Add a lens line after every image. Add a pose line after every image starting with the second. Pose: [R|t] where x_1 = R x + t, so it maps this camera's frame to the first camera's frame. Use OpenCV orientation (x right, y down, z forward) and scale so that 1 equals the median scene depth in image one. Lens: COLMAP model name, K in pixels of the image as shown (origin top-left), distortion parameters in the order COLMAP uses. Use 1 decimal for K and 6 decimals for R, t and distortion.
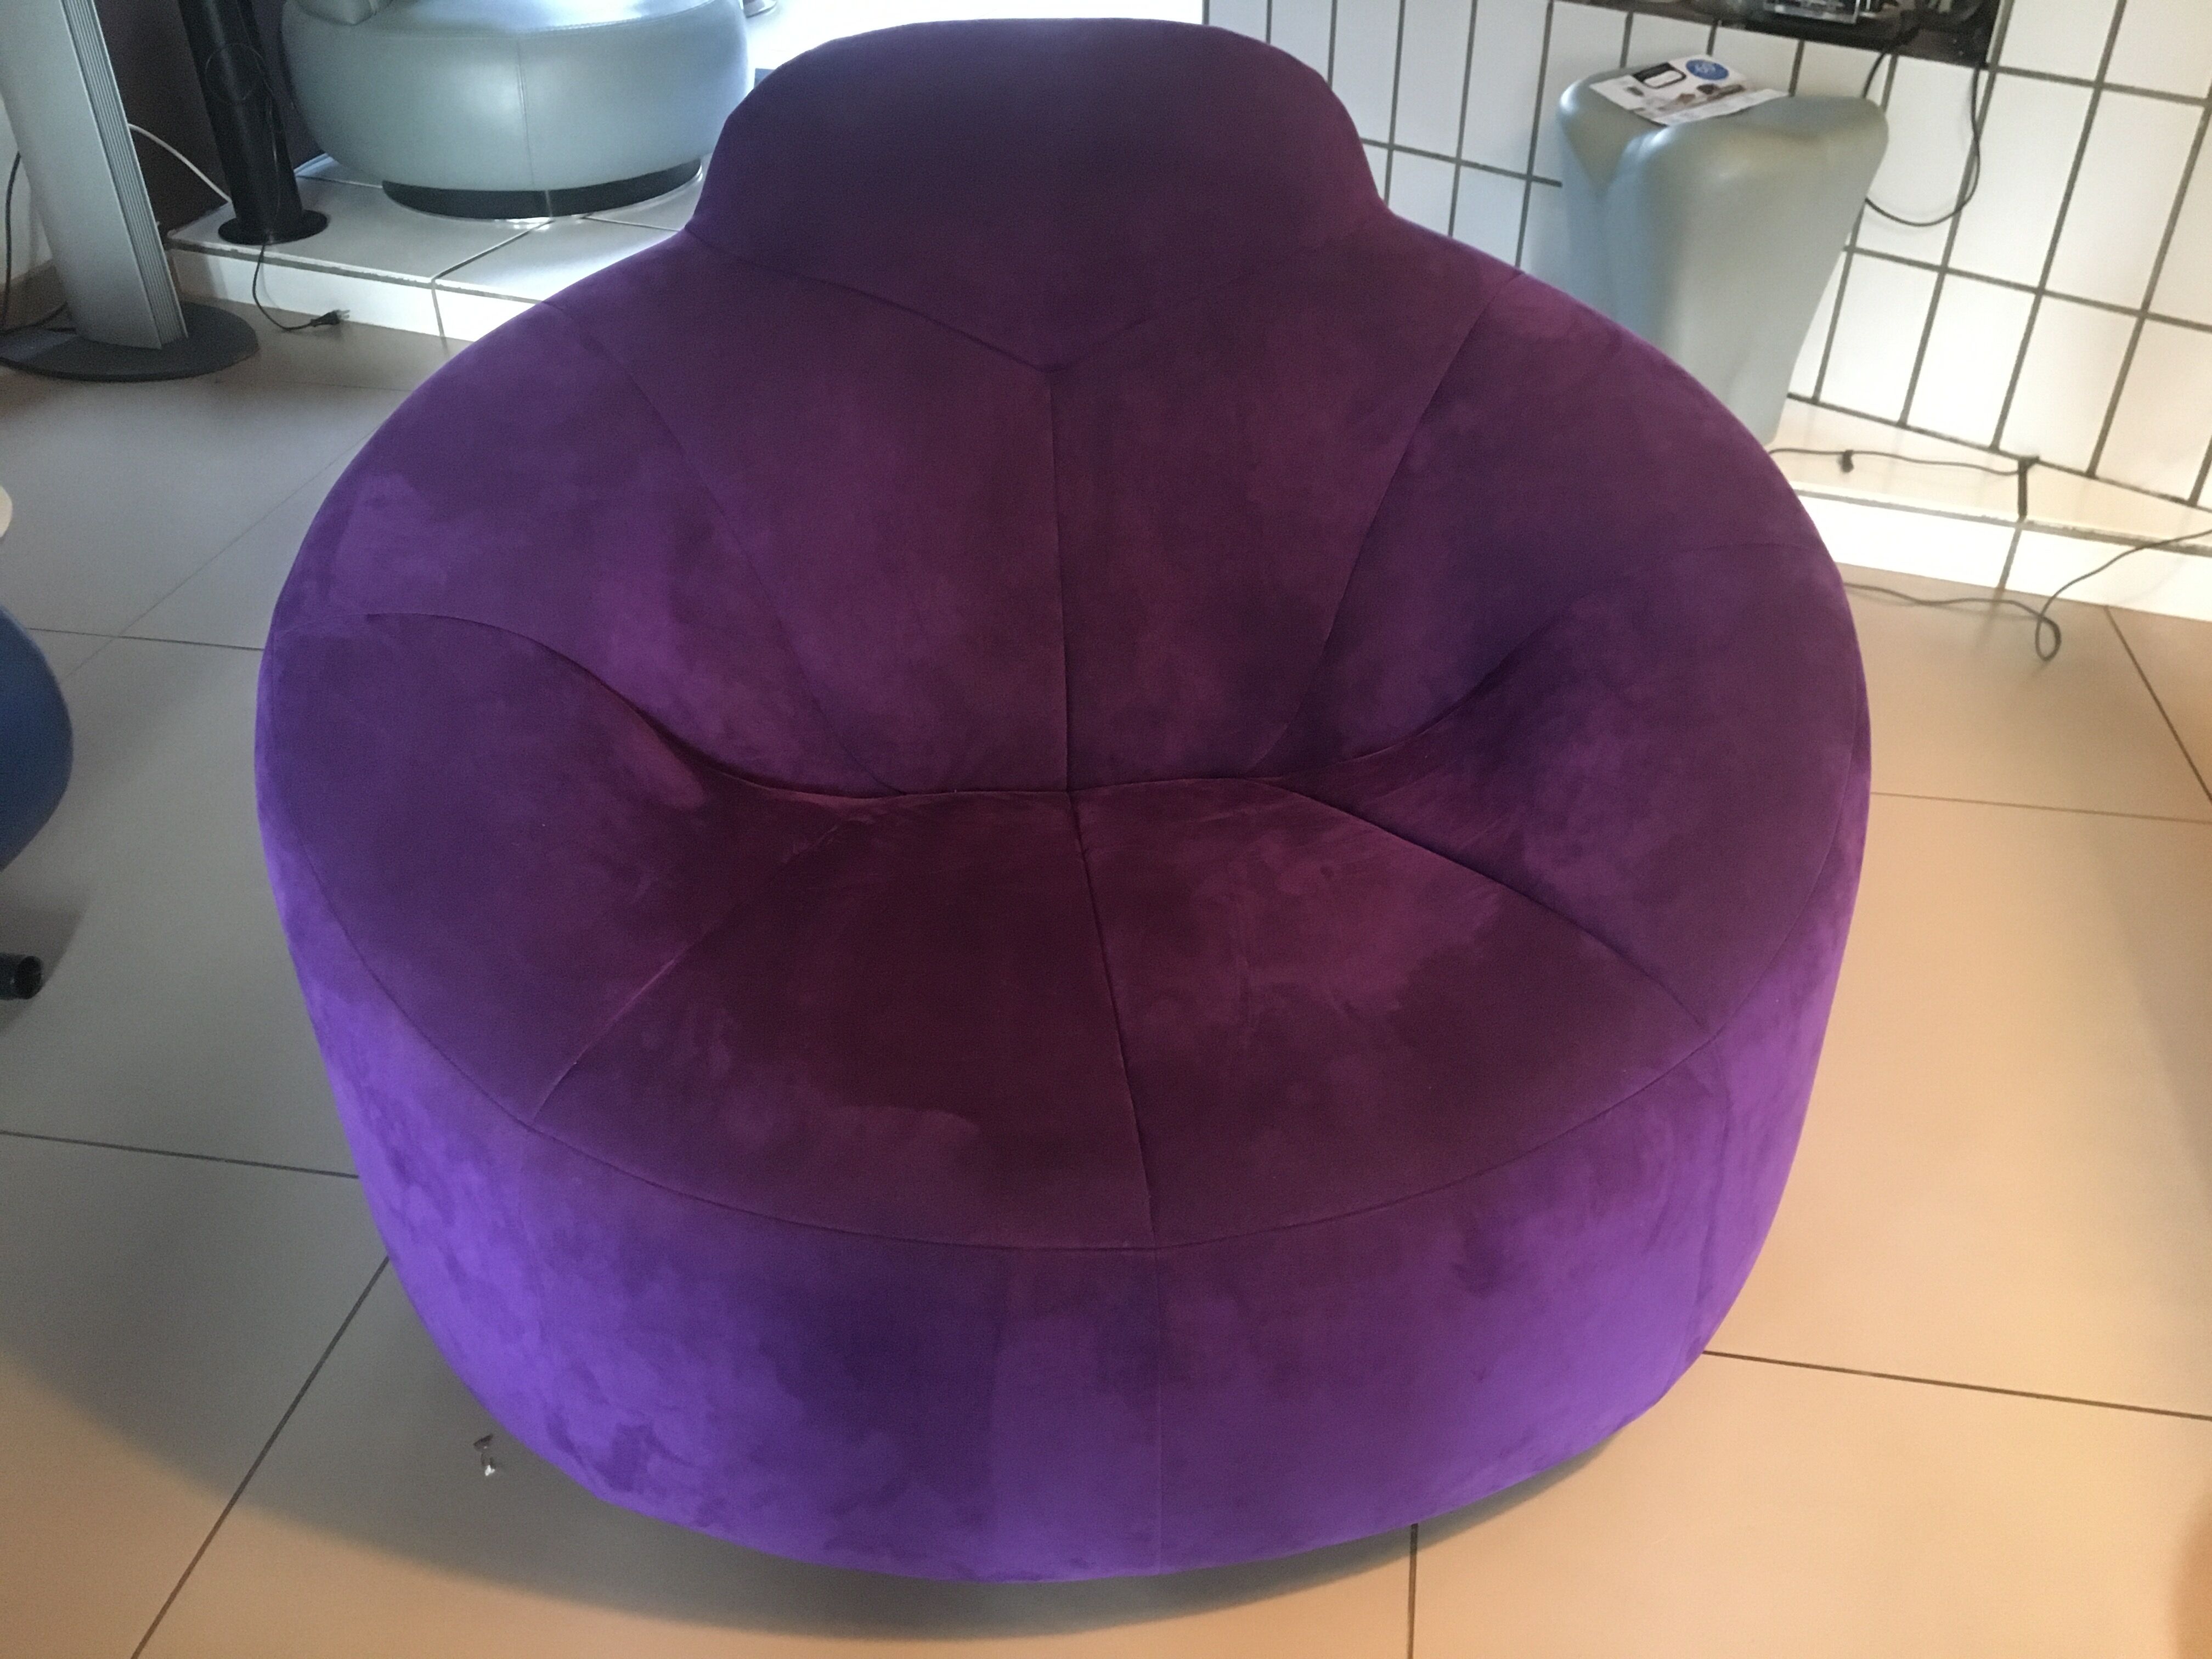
lens RADIAL K [[1863.2, 0, 1102.1], [0, 1863.2, 869.1], [0, 0, 1]] dist [0.067734, -0.088485]
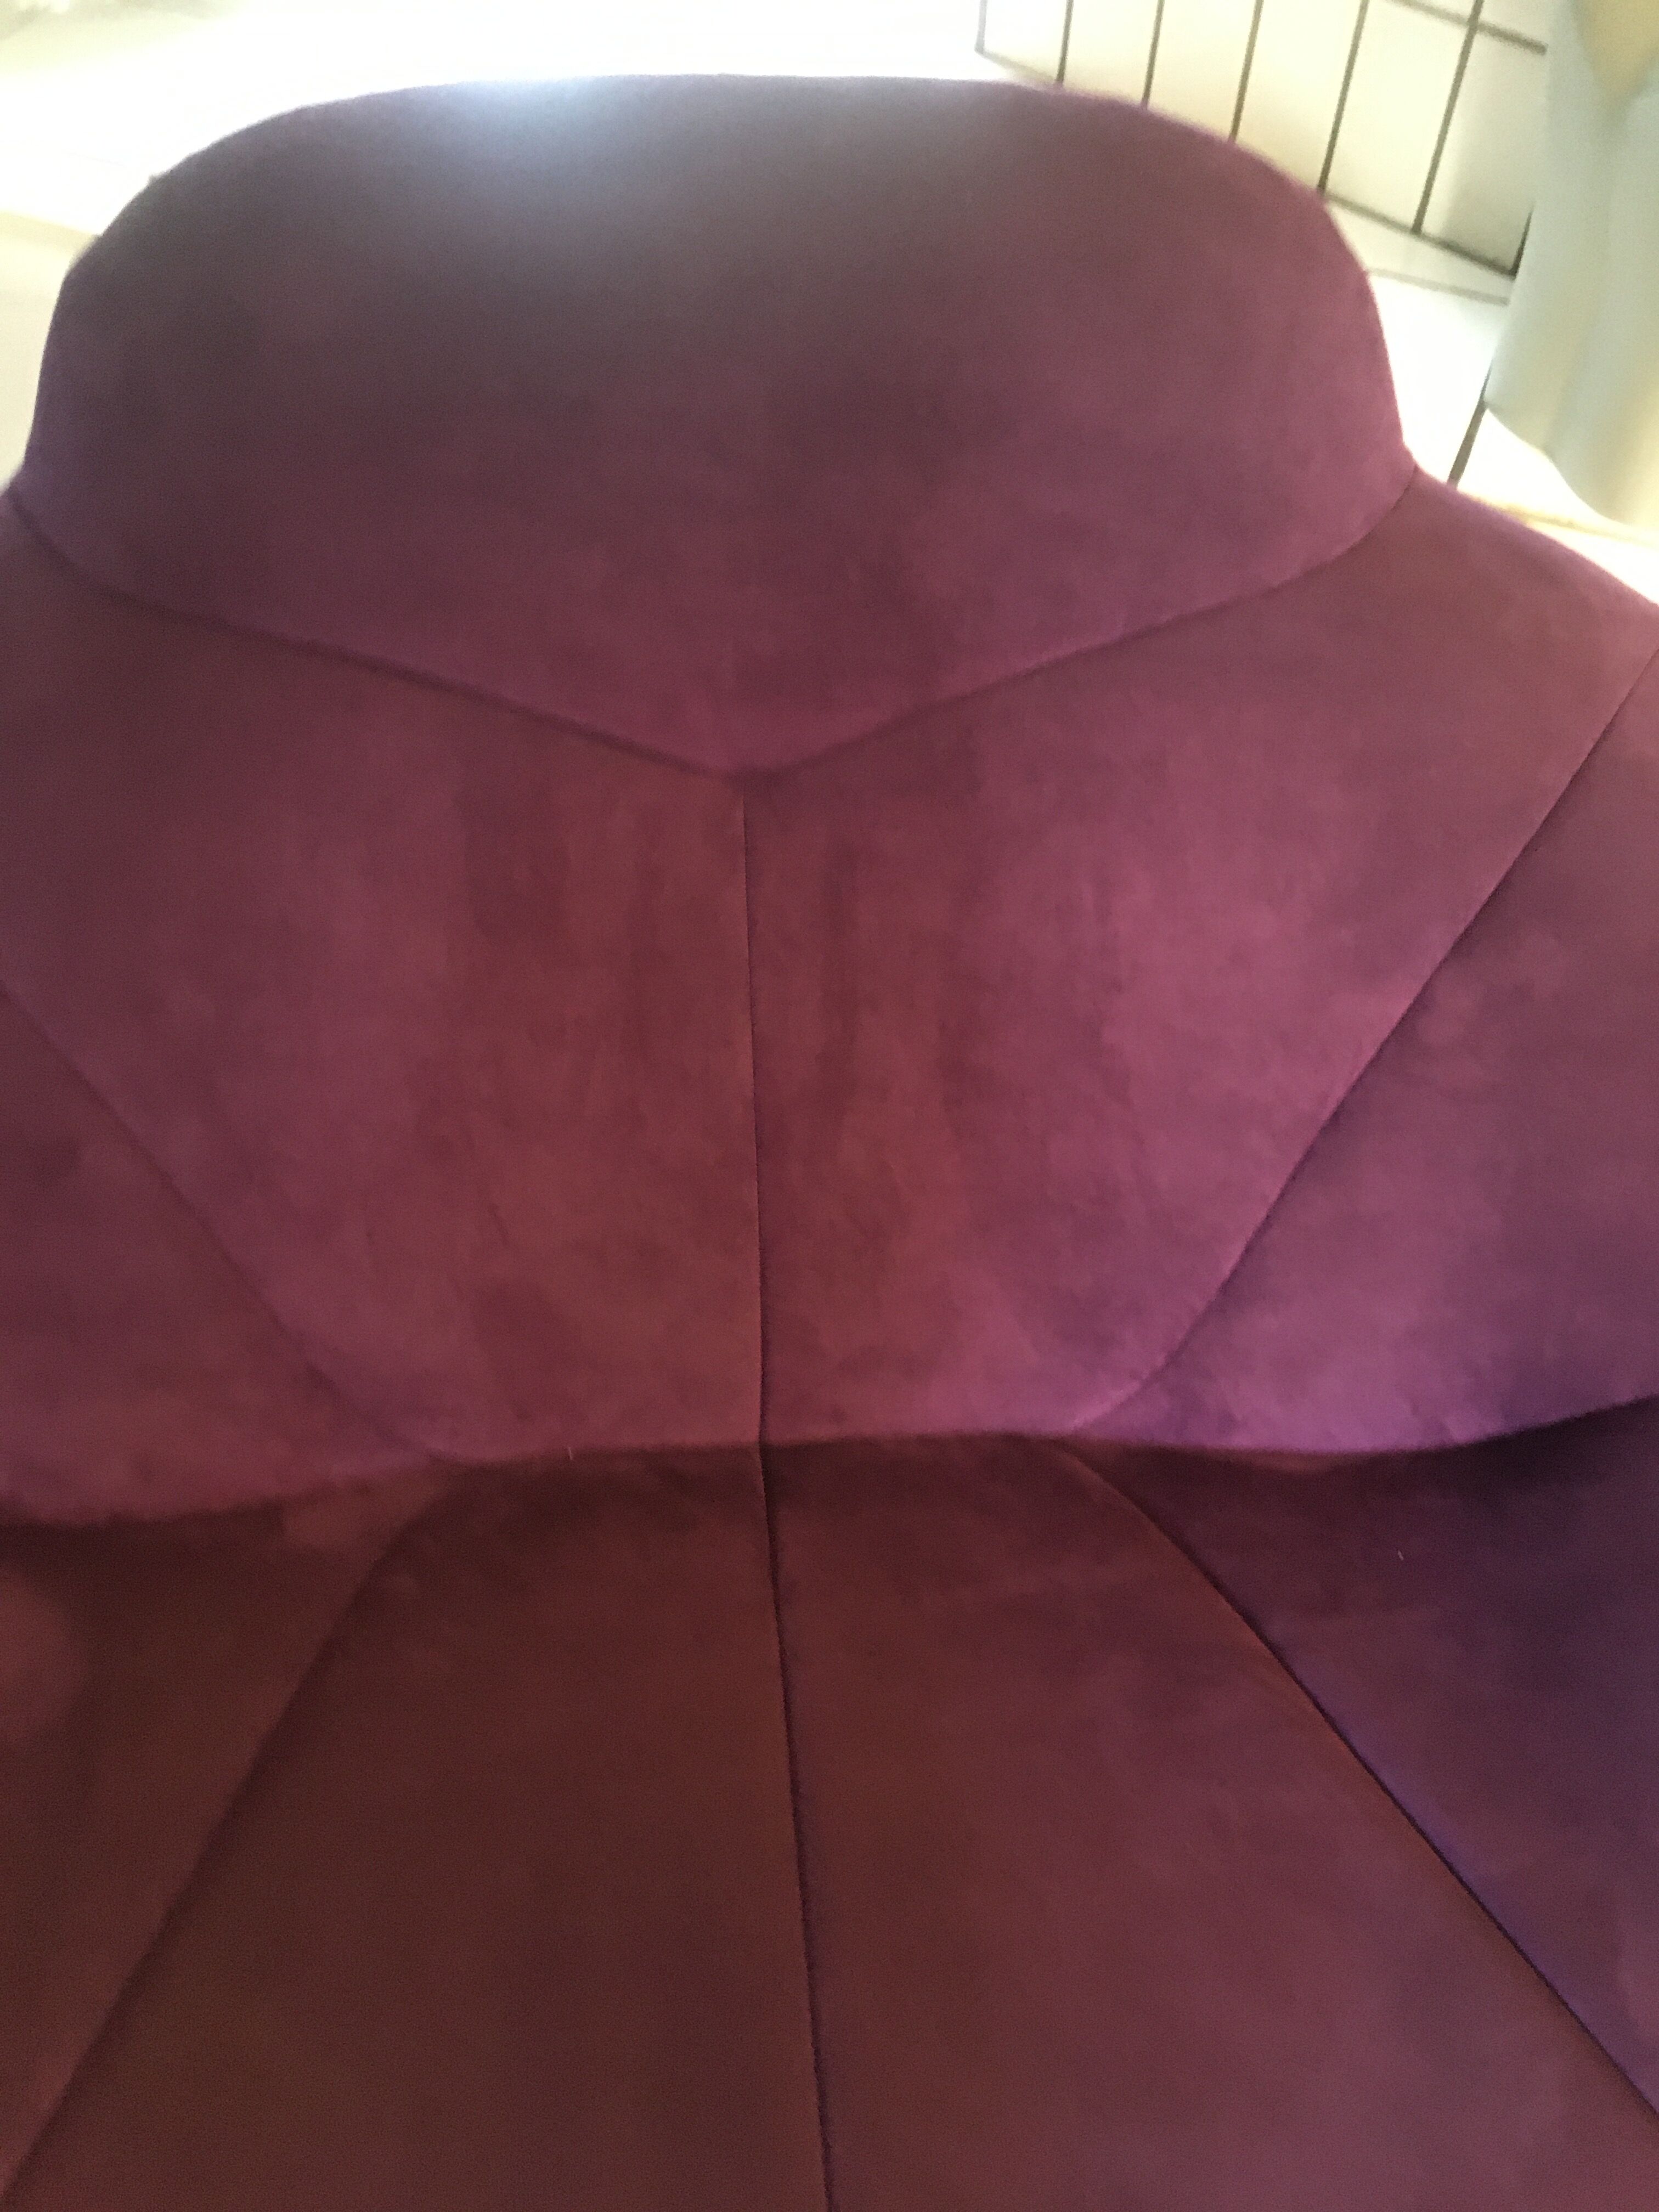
lens RADIAL K [[1863.2, 0, 827.2], [0, 1863.2, 1115.7], [0, 0, 1]] dist [0.067734, -0.088485]
pose [[0.999471, 0.031912, 0.006320, -0.002900], [-0.032437, 0.962719, 0.268553, -0.192490], [0.002485, -0.268615, 0.963244, 0.283963]]
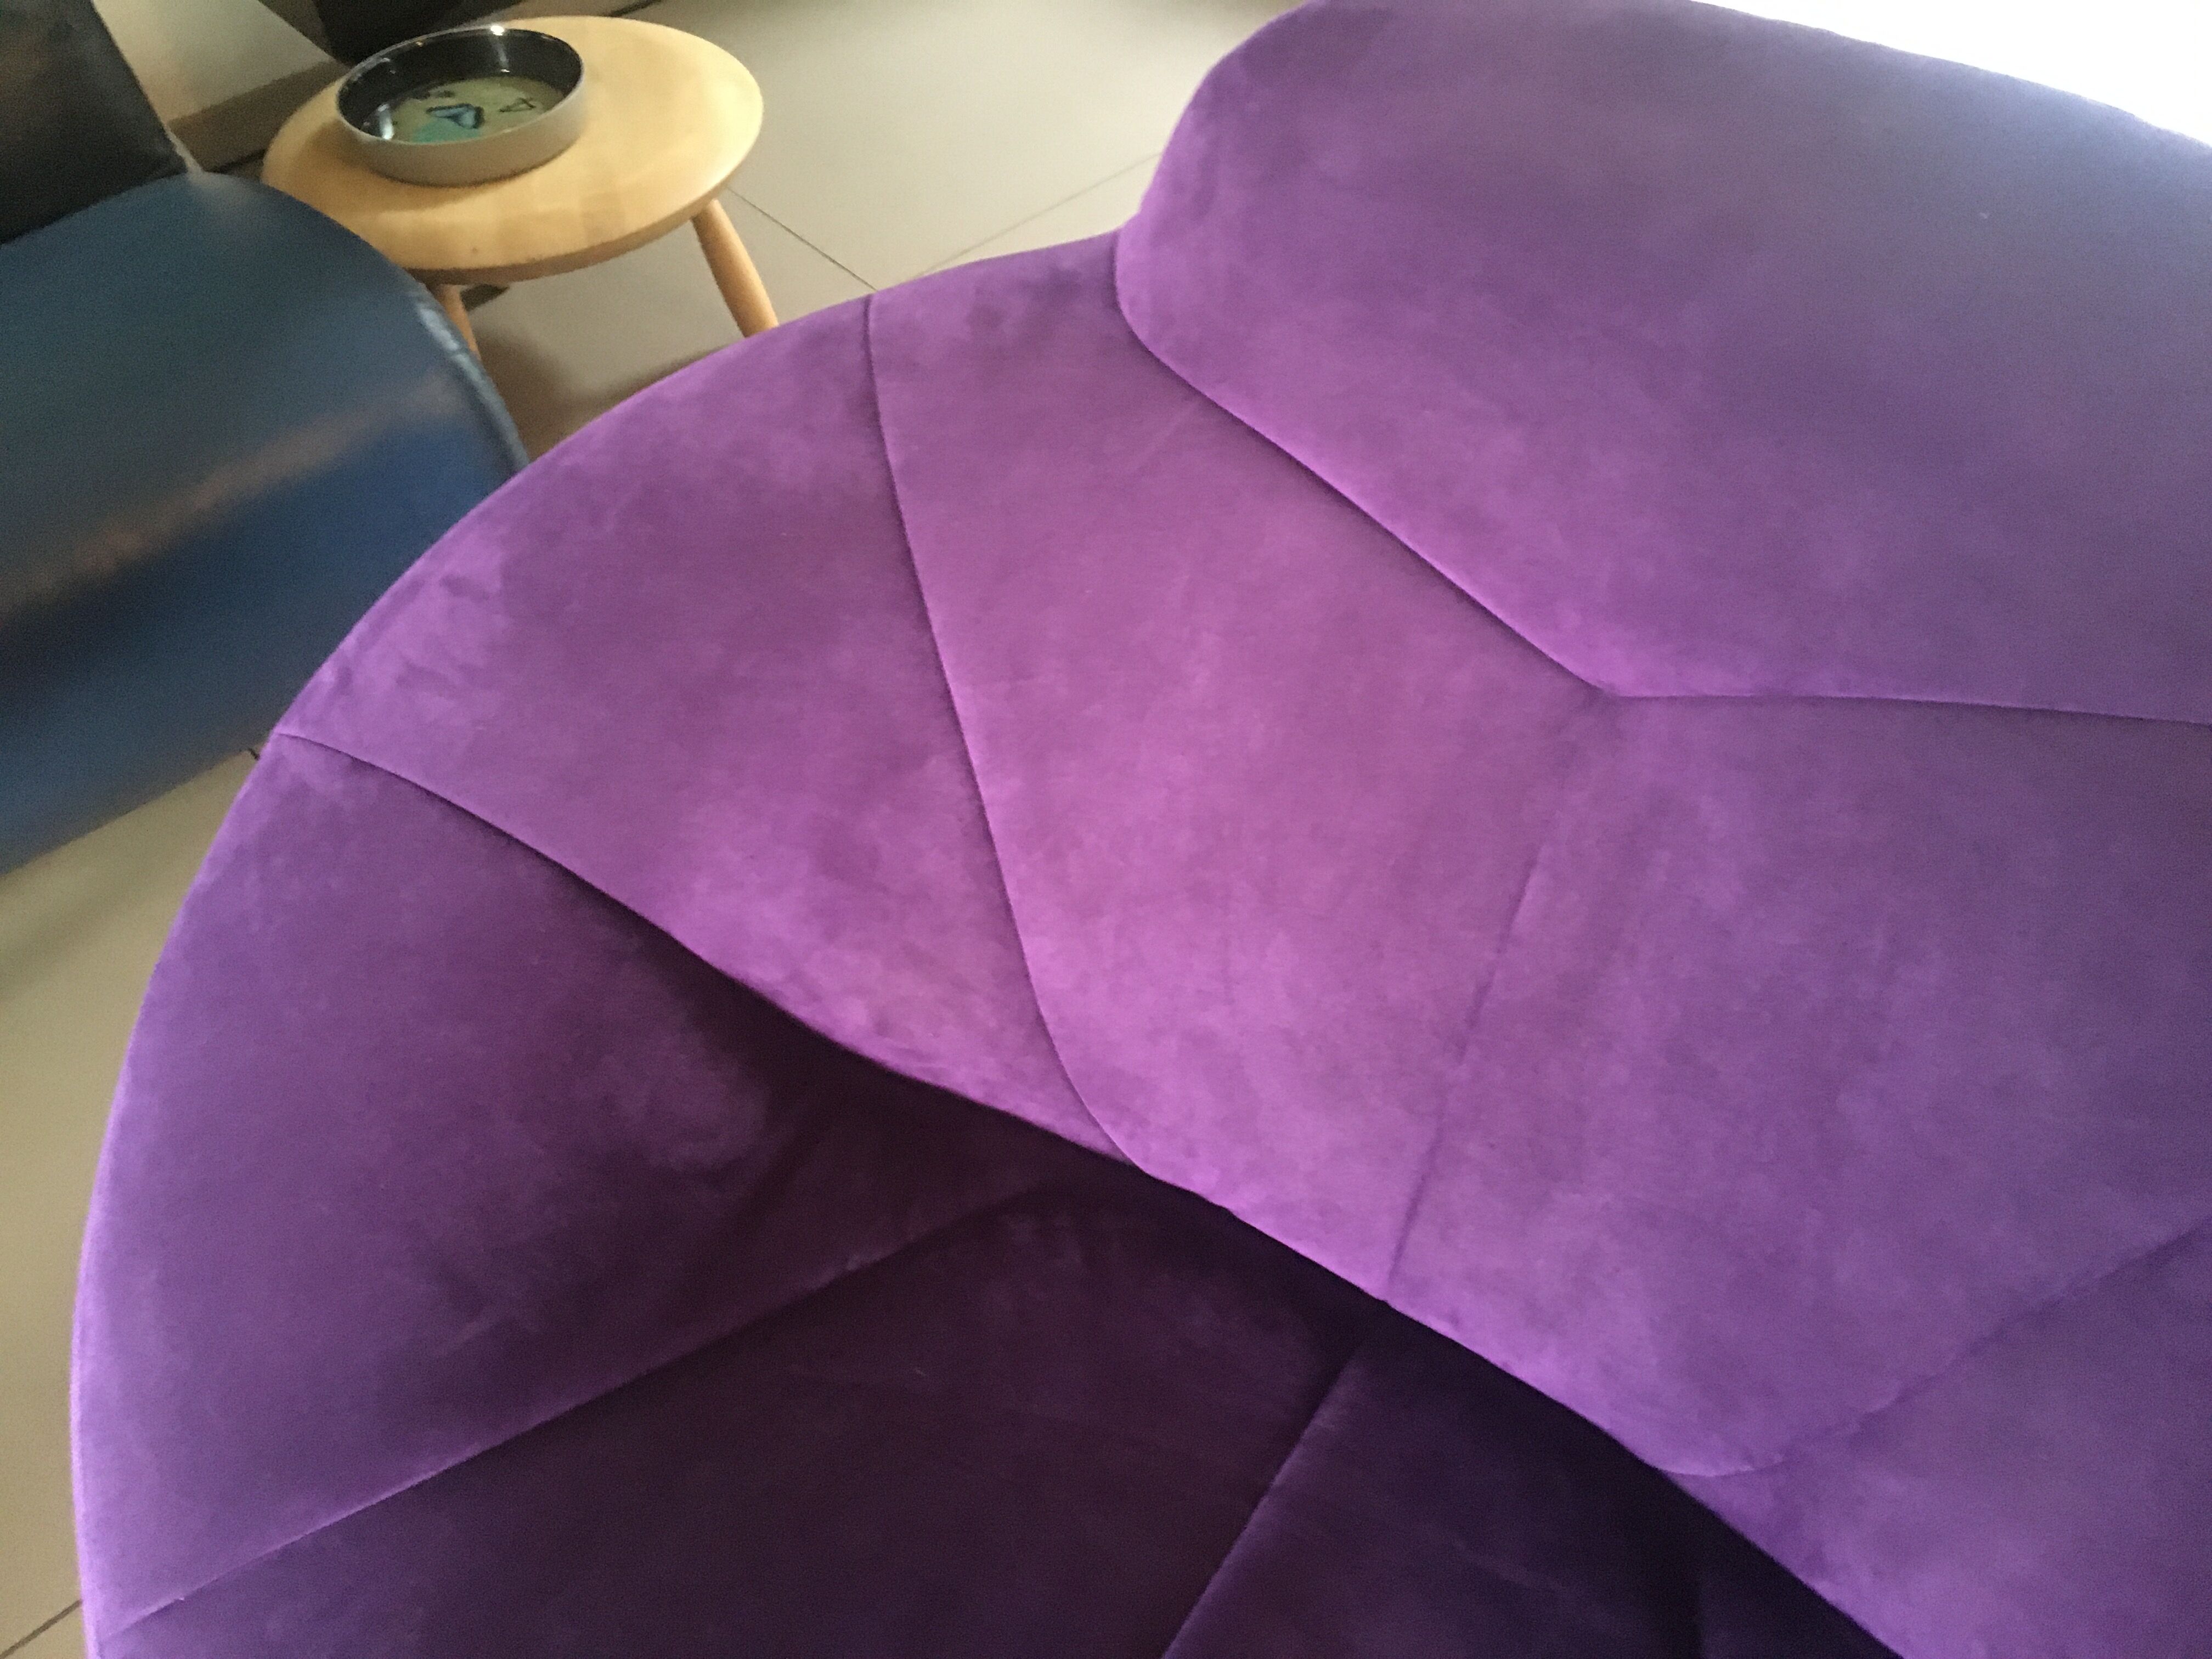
lens RADIAL K [[1863.2, 0, 1095.3], [0, 1863.2, 836.2], [0, 0, 1]] dist [0.067734, -0.088485]
pose [[0.767054, 0.452202, -0.455127, 0.073421], [-0.324988, 0.885496, 0.332083, -0.217676], [0.553182, -0.106815, 0.826184, 0.293822]]
